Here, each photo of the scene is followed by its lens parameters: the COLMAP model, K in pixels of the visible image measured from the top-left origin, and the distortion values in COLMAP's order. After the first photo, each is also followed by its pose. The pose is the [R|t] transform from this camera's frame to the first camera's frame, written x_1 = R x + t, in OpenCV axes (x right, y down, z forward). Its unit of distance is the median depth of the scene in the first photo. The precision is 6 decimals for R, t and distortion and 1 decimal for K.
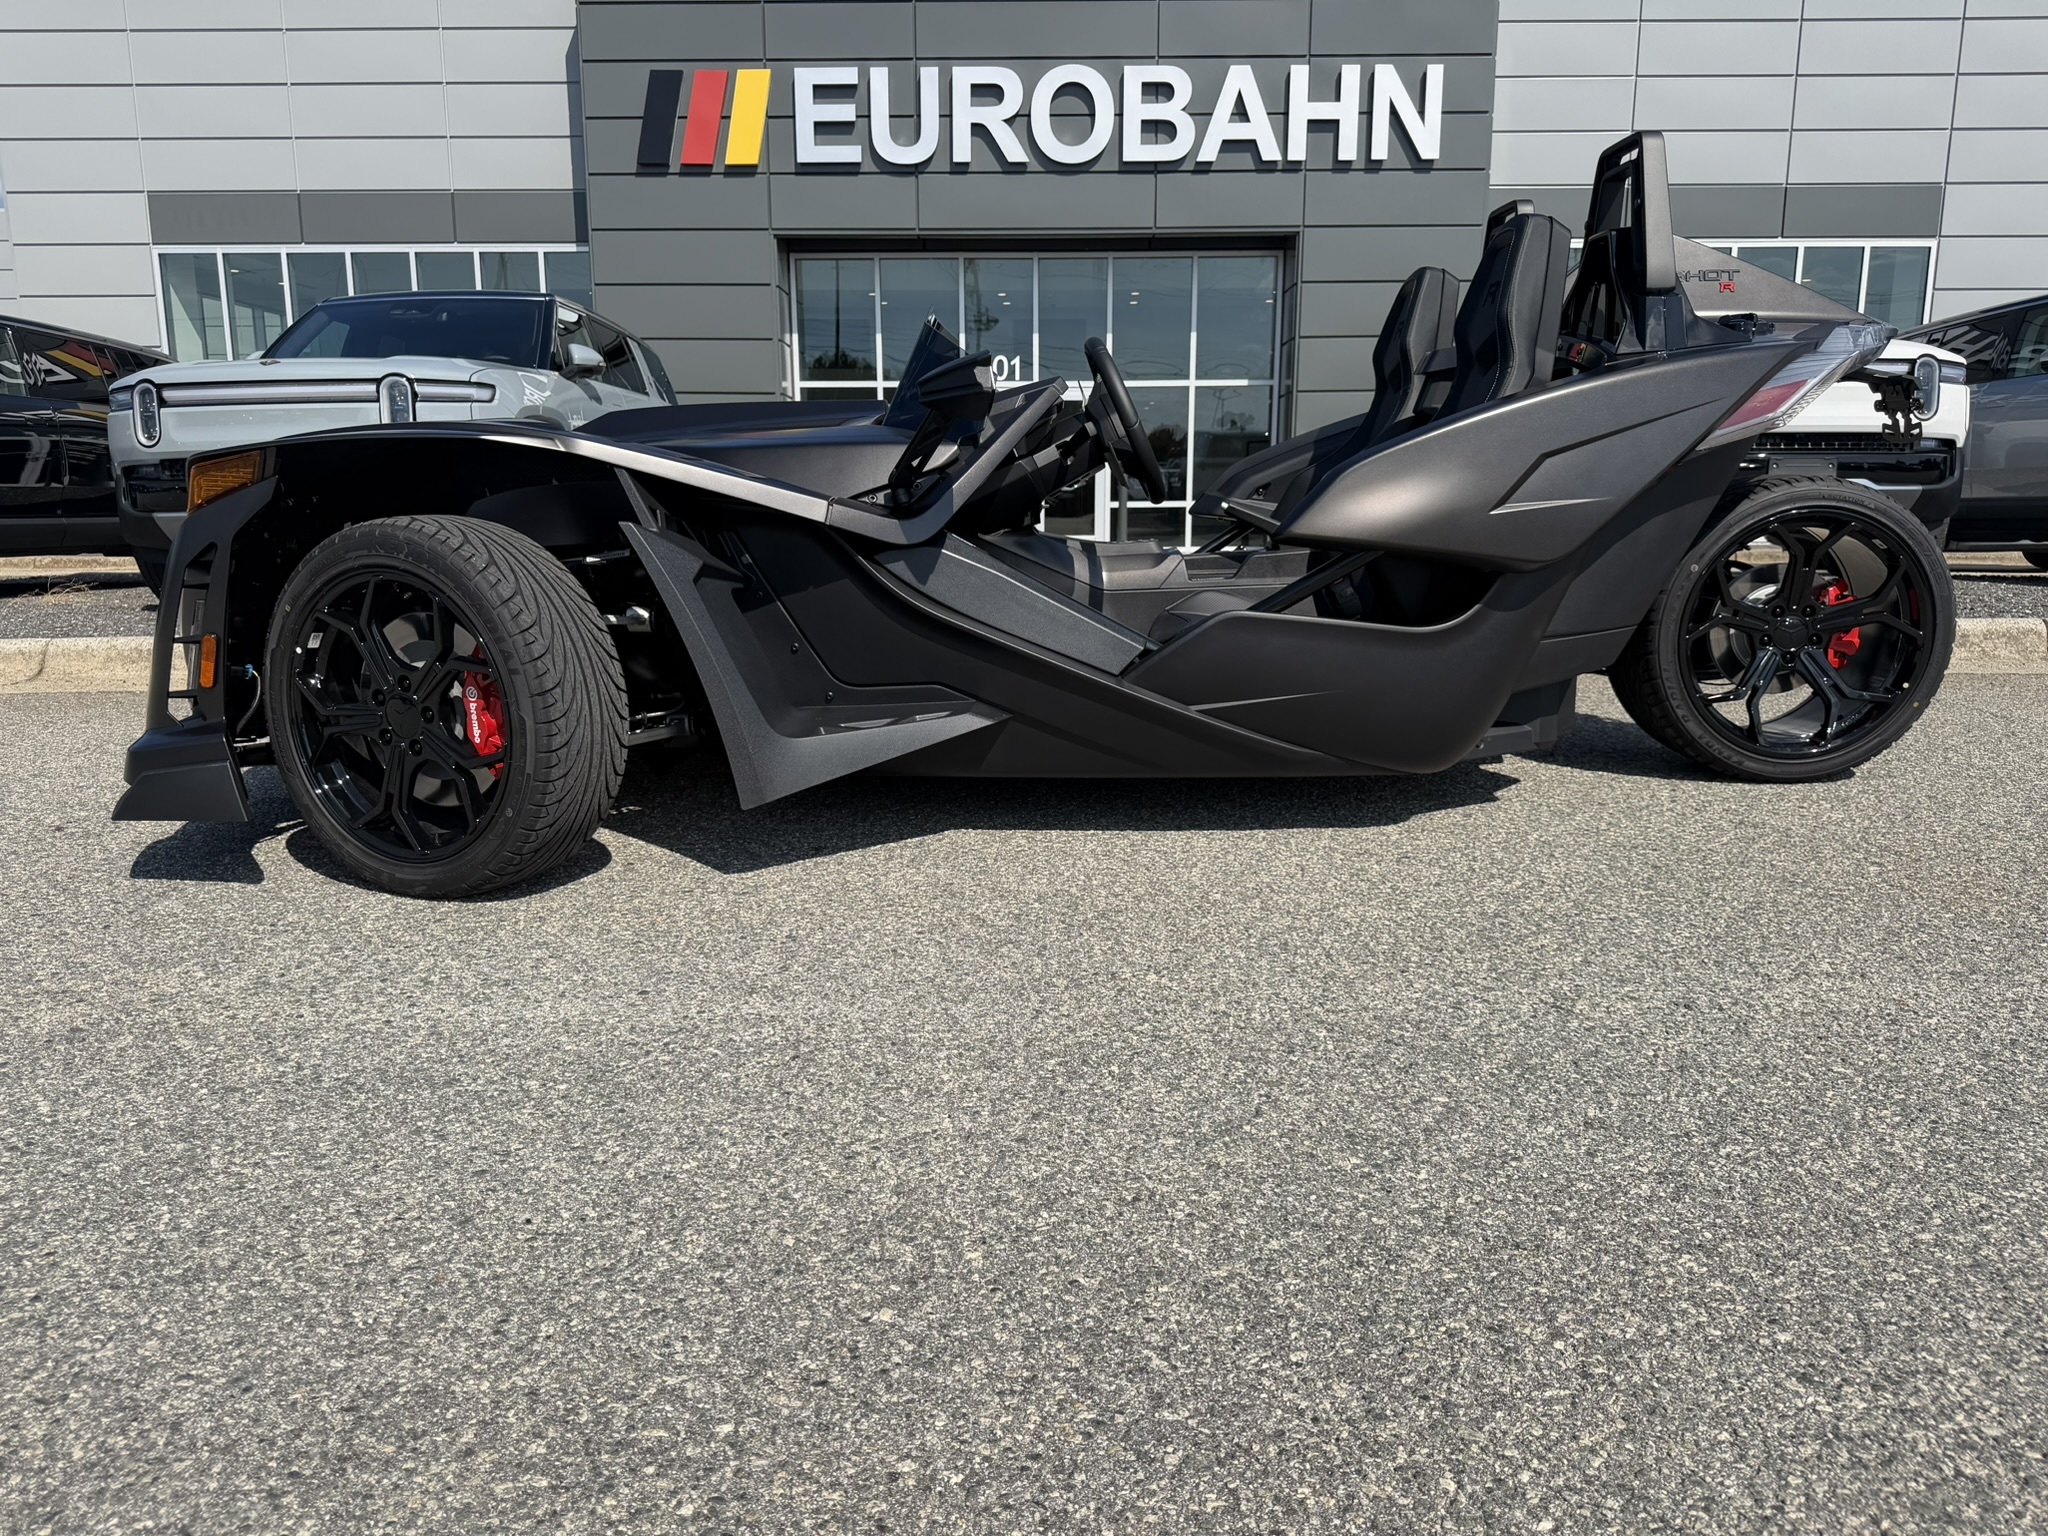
lens RADIAL K [[1496.5, 0, 1034.7], [0, 1496.5, 754.0], [0, 0, 1]] dist [0.004426, -0.009787]
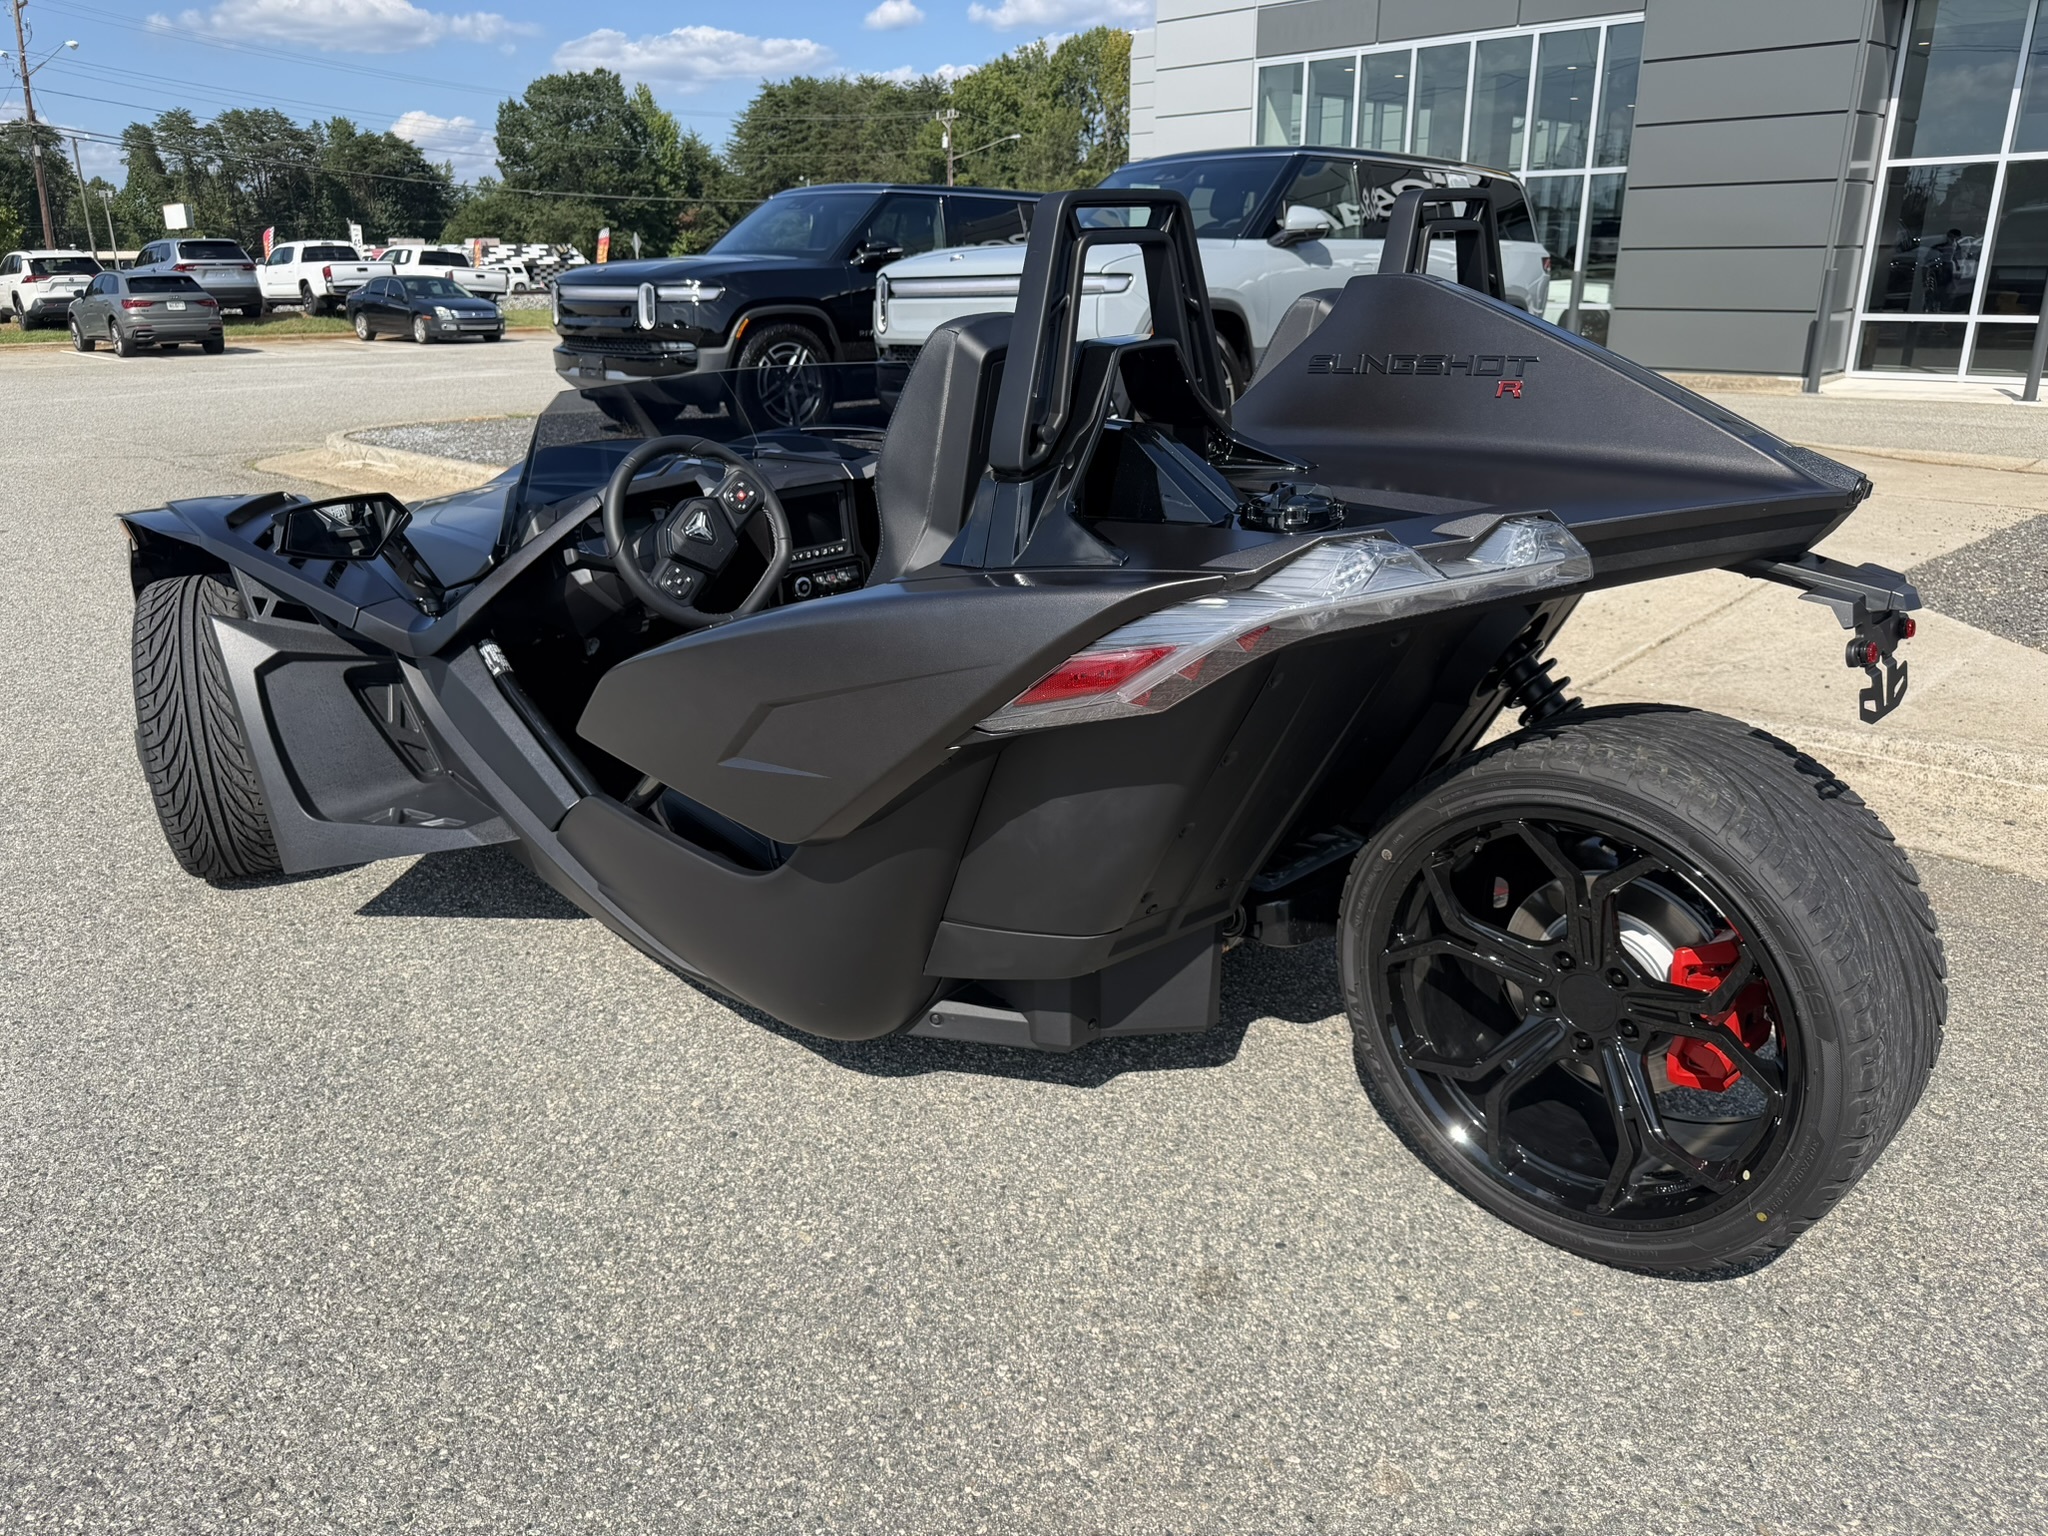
lens RADIAL K [[1496.5, 0, 1023.4], [0, 1496.5, 764.8], [0, 0, 1]] dist [0.004426, -0.009787]
pose [[0.693846, 0.229314, -0.682637, 0.315350], [-0.114444, 0.971010, 0.209862, -0.114536], [0.710971, -0.067489, 0.699975, 0.195327]]
